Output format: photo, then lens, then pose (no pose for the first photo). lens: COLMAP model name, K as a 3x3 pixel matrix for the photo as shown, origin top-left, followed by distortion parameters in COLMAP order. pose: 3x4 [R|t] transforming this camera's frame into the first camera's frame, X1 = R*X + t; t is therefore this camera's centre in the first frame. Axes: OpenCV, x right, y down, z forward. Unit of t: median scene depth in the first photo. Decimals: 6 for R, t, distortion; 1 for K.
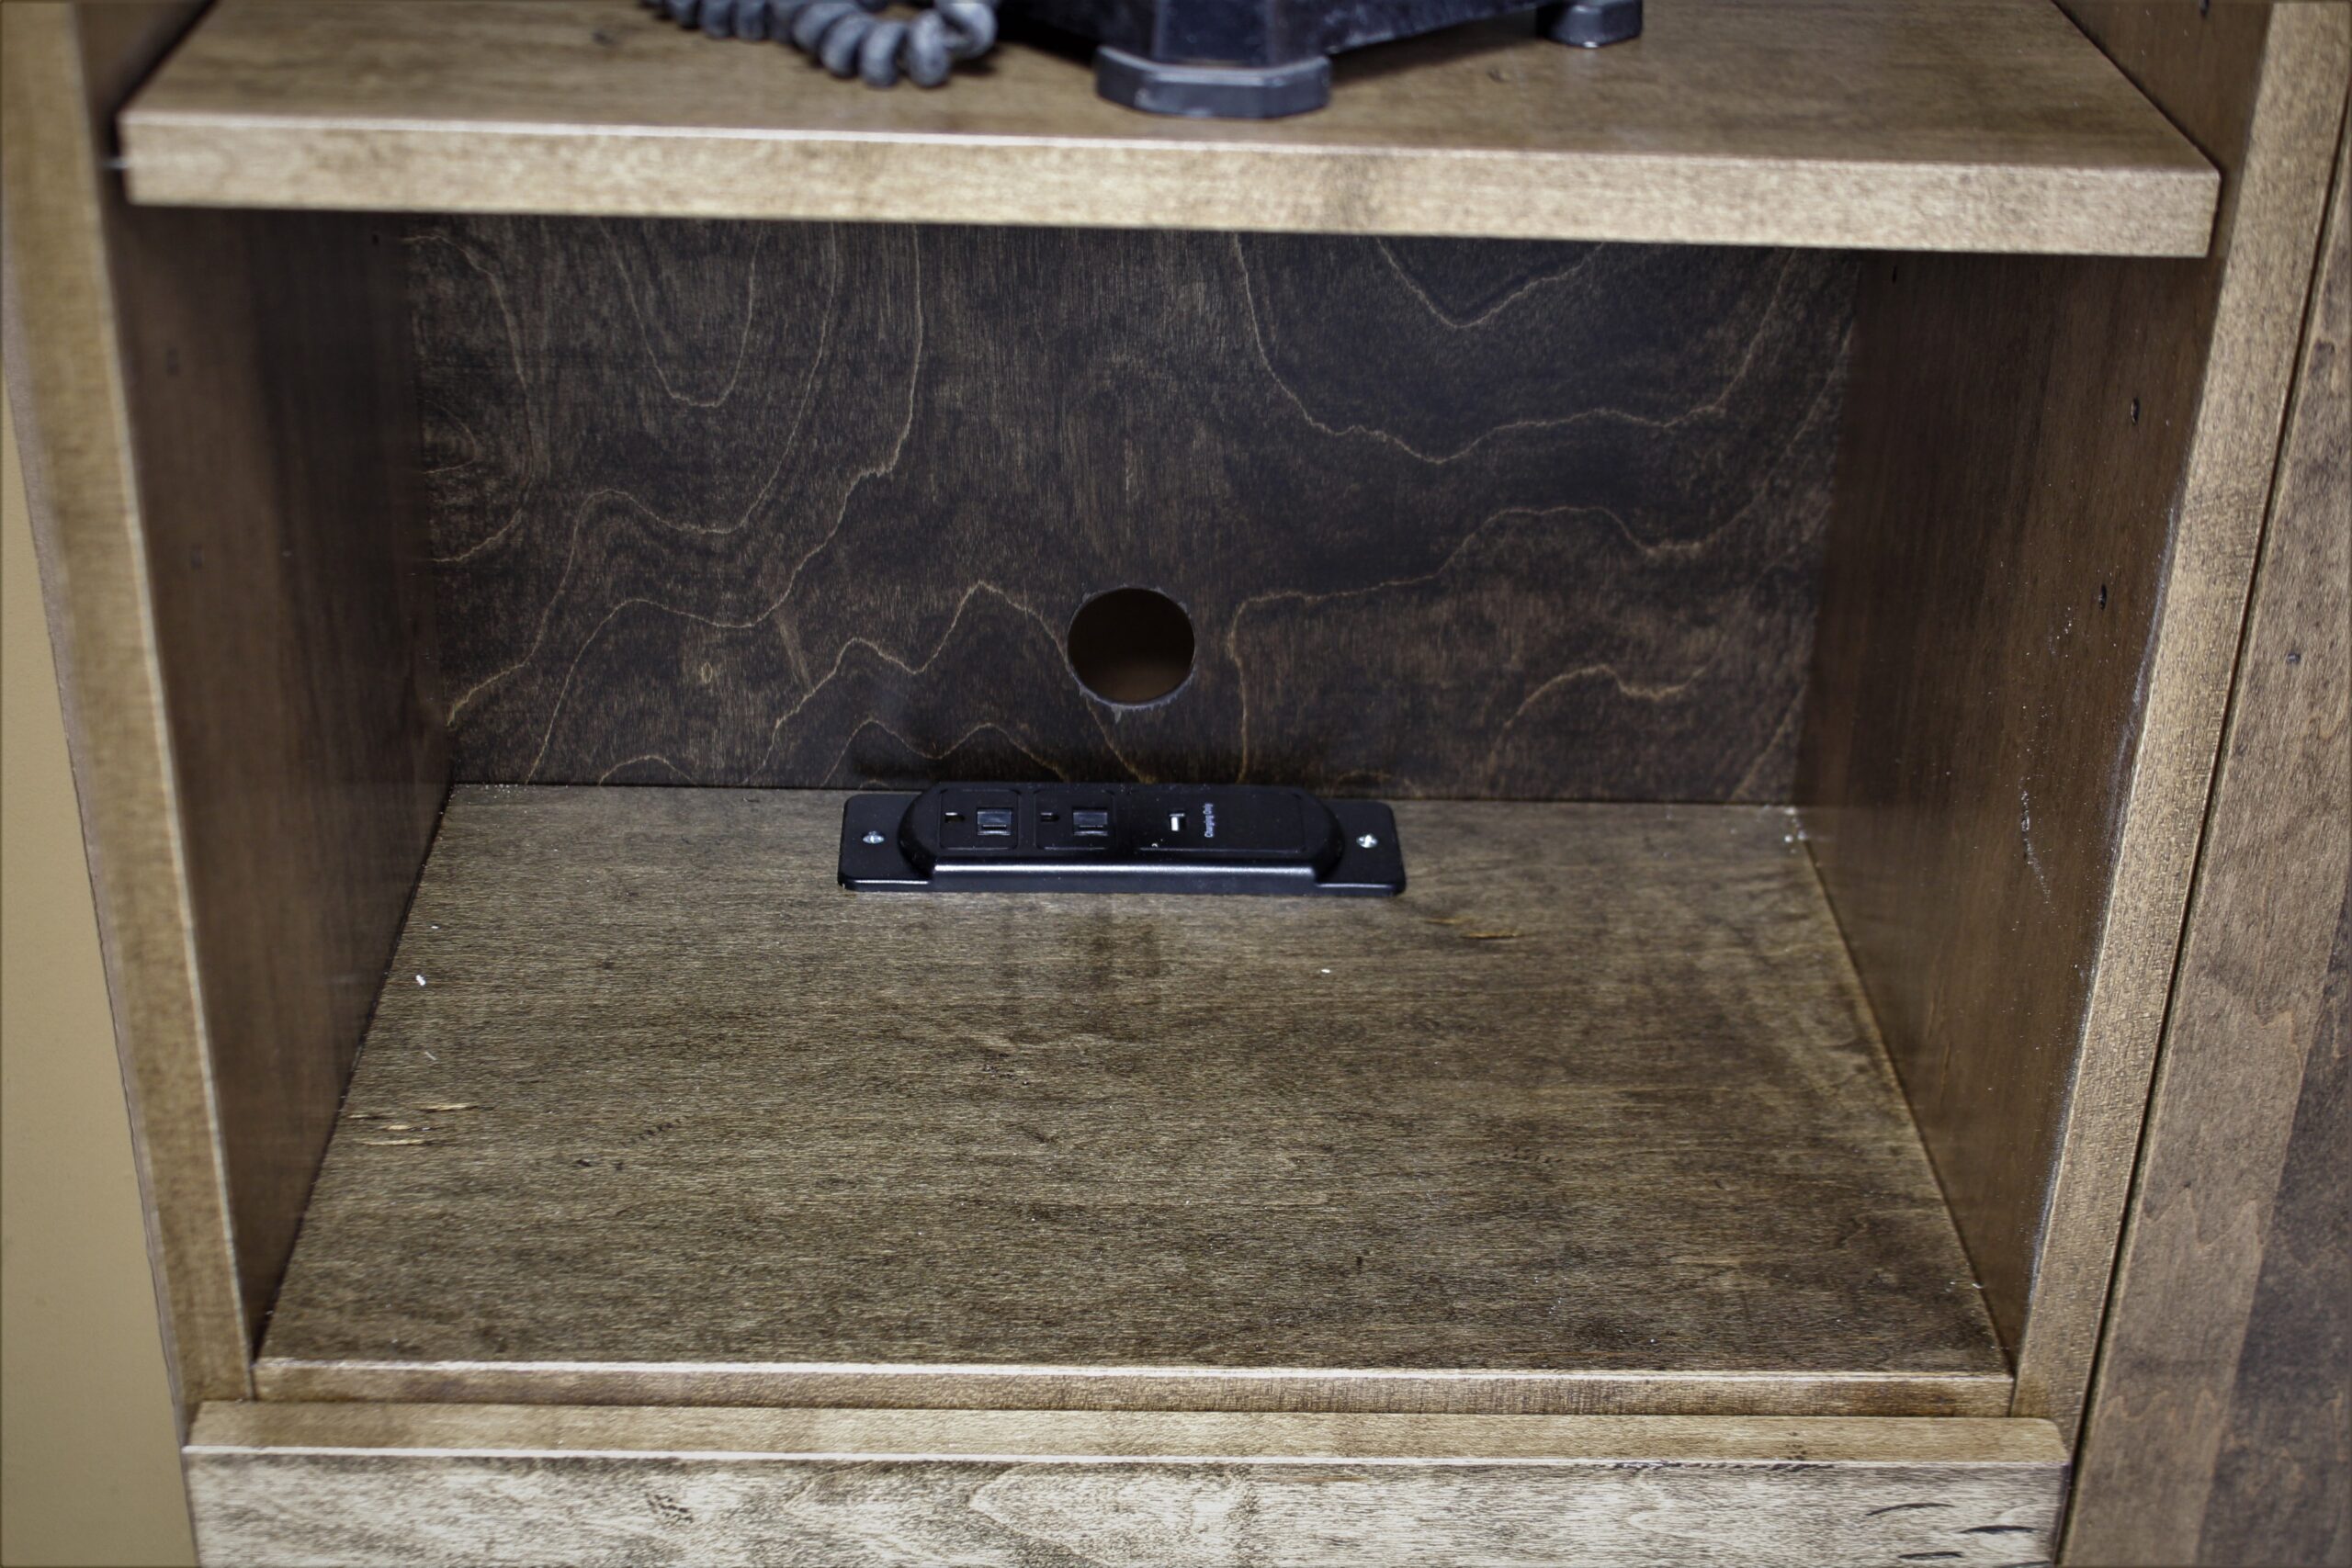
lens RADIAL K [[3341.3, 0, 1176.0], [0, 3341.3, 784.0], [0, 0, 1]] dist [-0.044415, -0.089686]
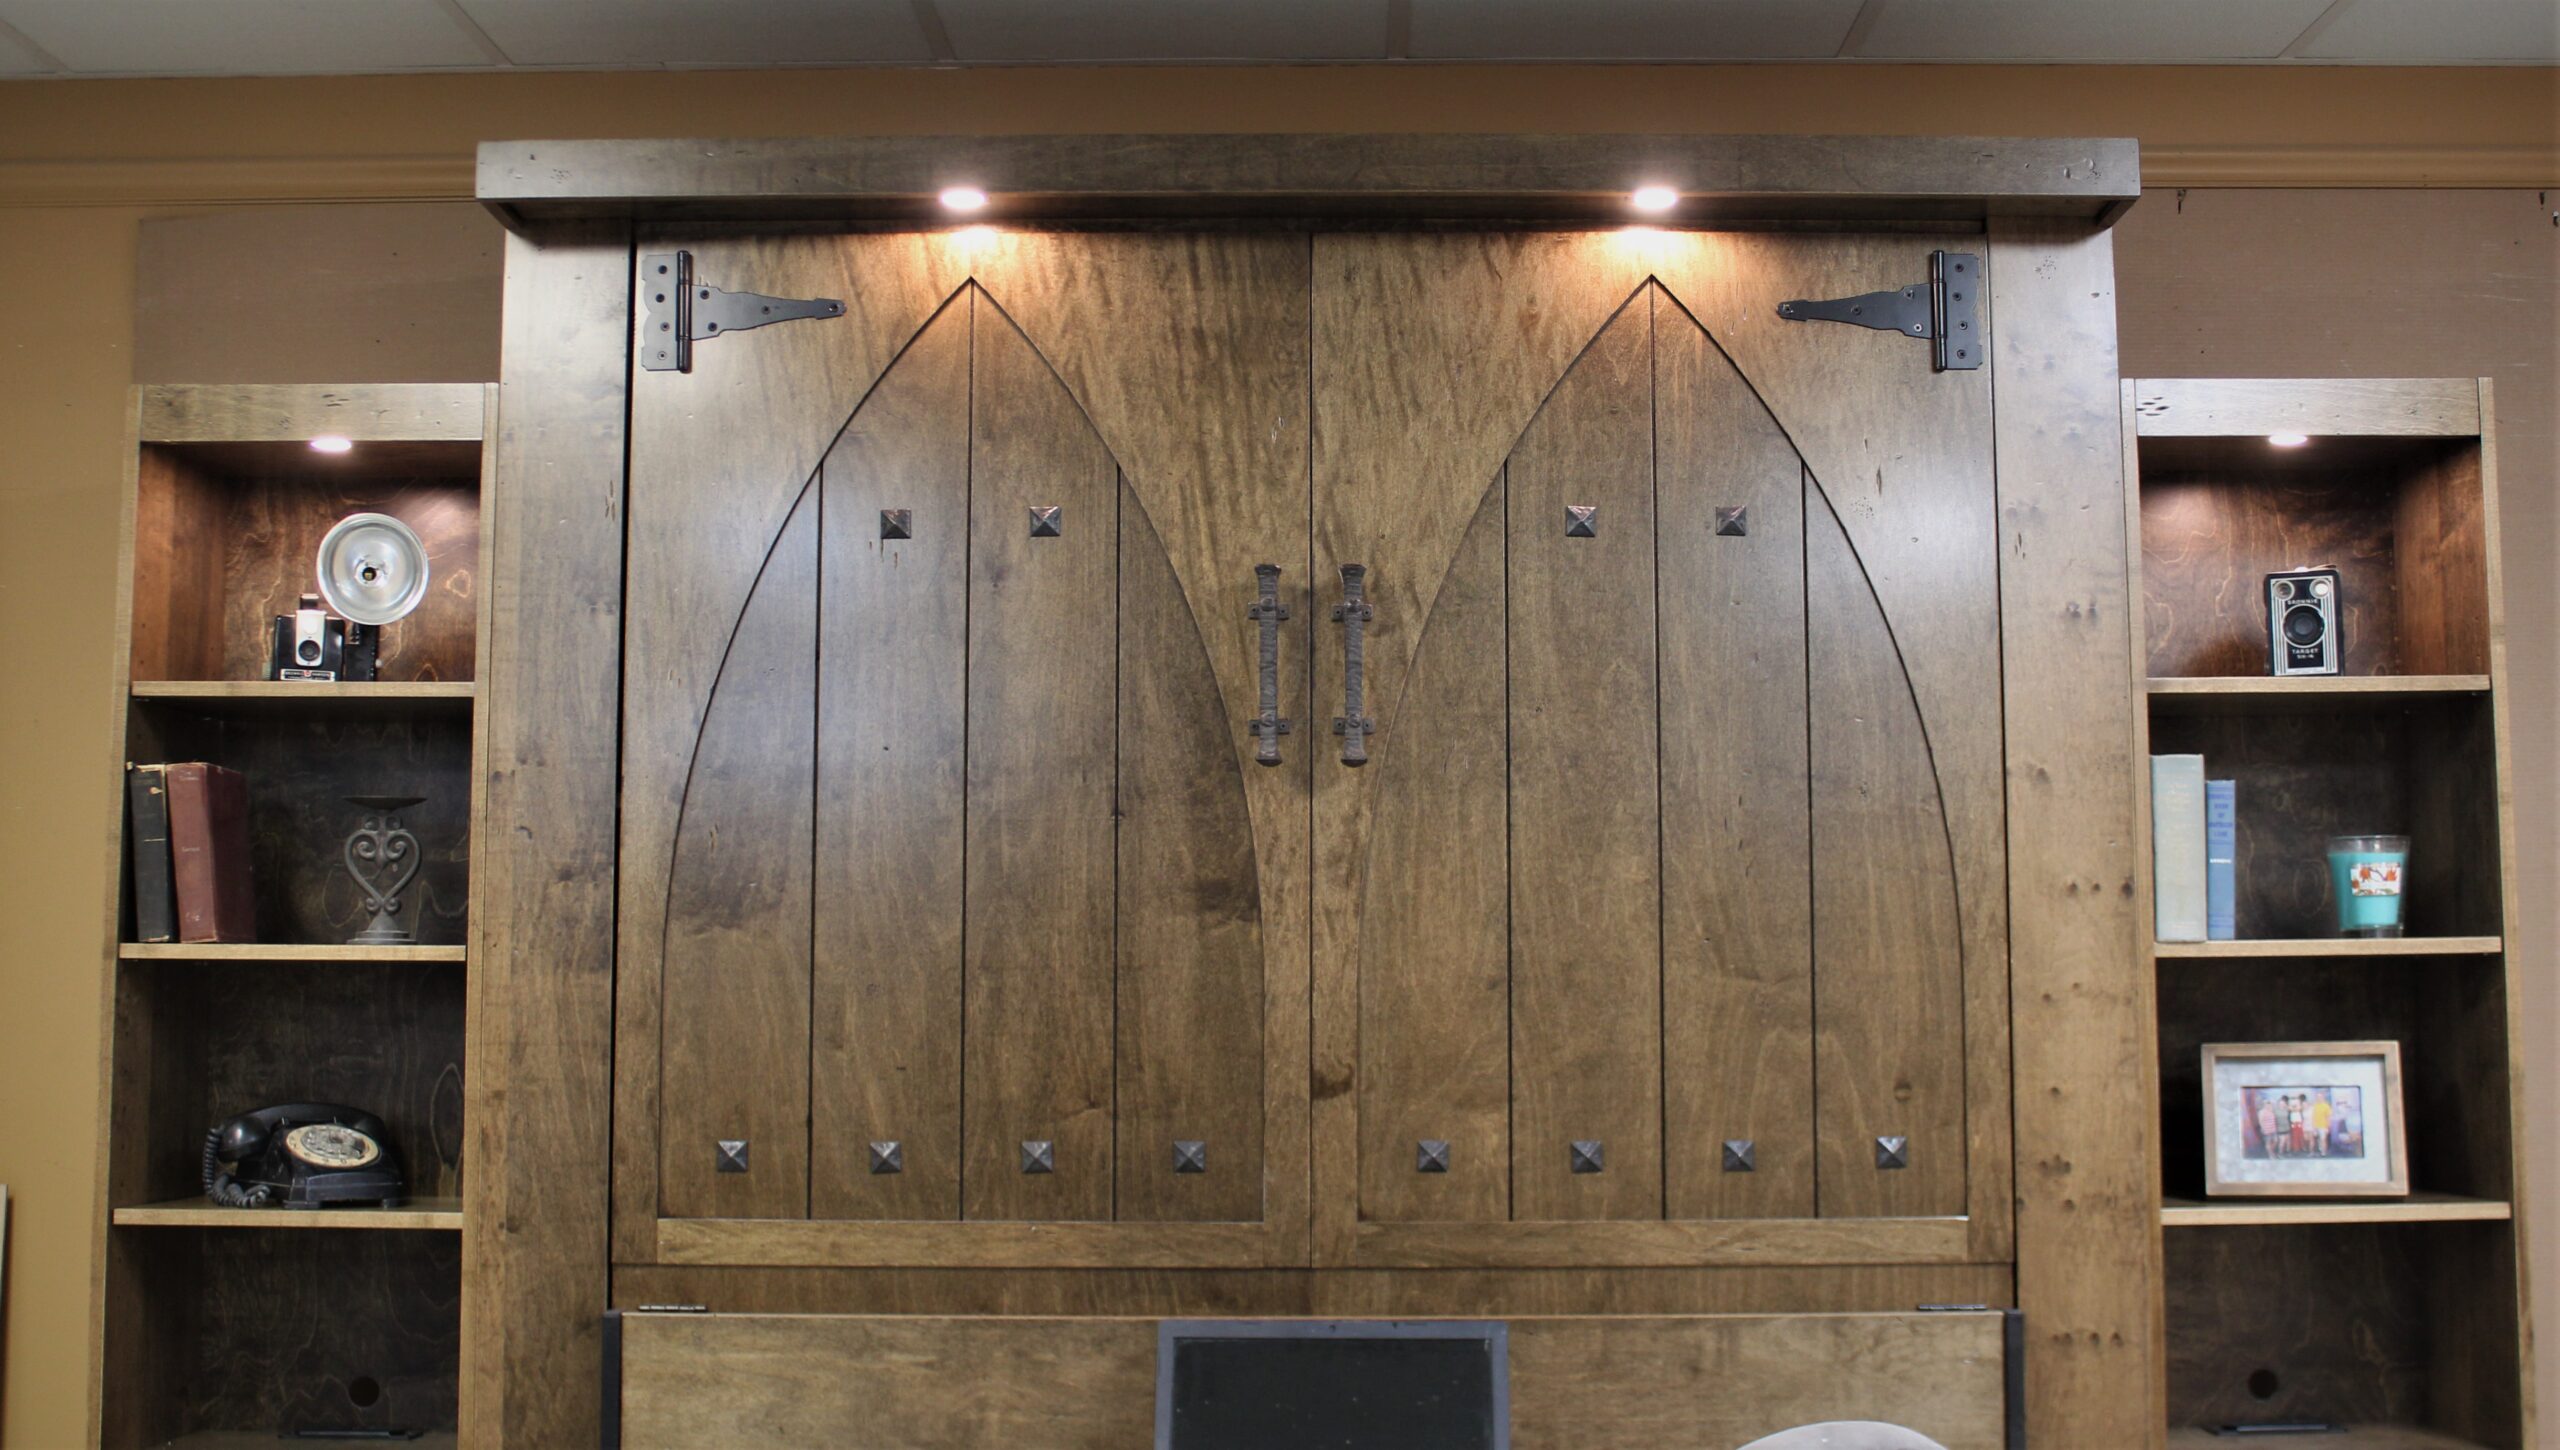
lens RADIAL K [[2858.5, 0, 1280.0], [0, 2858.5, 725.0], [0, 0, 1]] dist [-0.084547, -0.011296]
pose [[0.998648, -0.037576, -0.035932, 1.651109], [0.011139, 0.829707, -0.558088, 1.596053], [0.050784, 0.556933, 0.829003, -2.960964]]
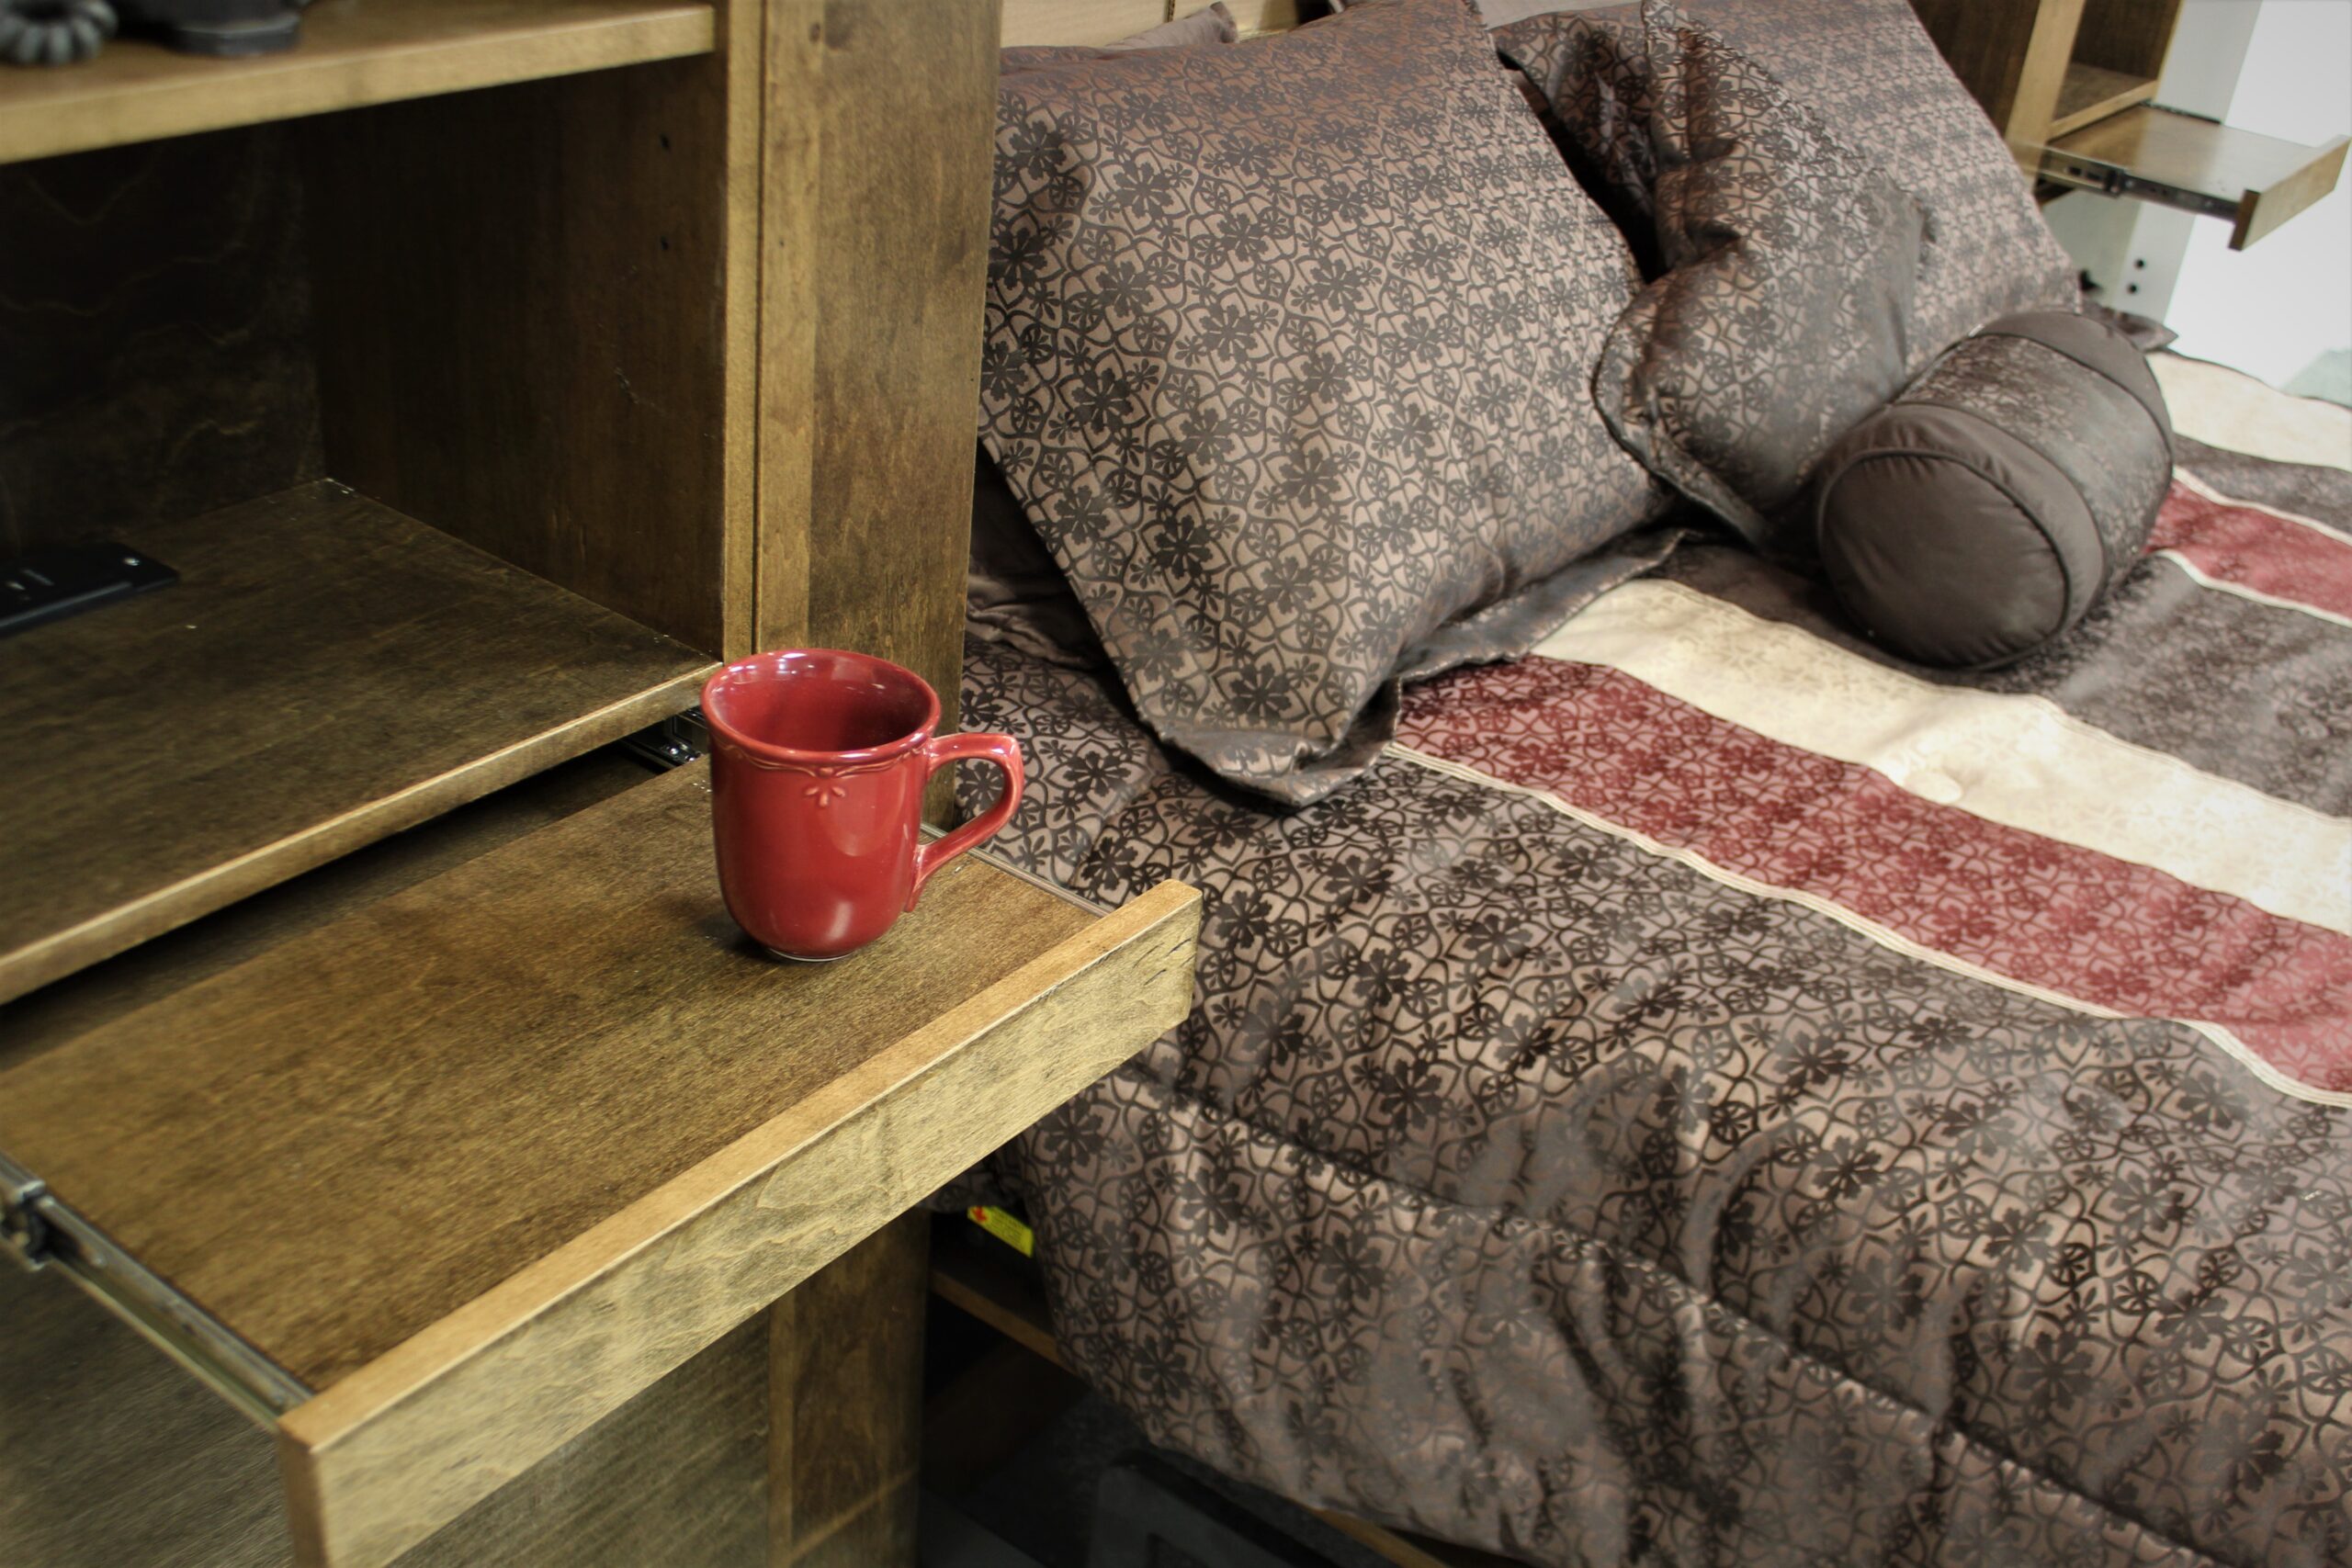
lens RADIAL K [[2479.4, 0, 1176.0], [0, 2479.4, 784.0], [0, 0, 1]] dist [-0.071558, -0.000653]
pose [[0.612029, -0.348133, 0.710087, -0.631767], [0.292046, 0.933922, 0.206155, 0.026971], [-0.734935, 0.081206, 0.673258, -0.145287]]
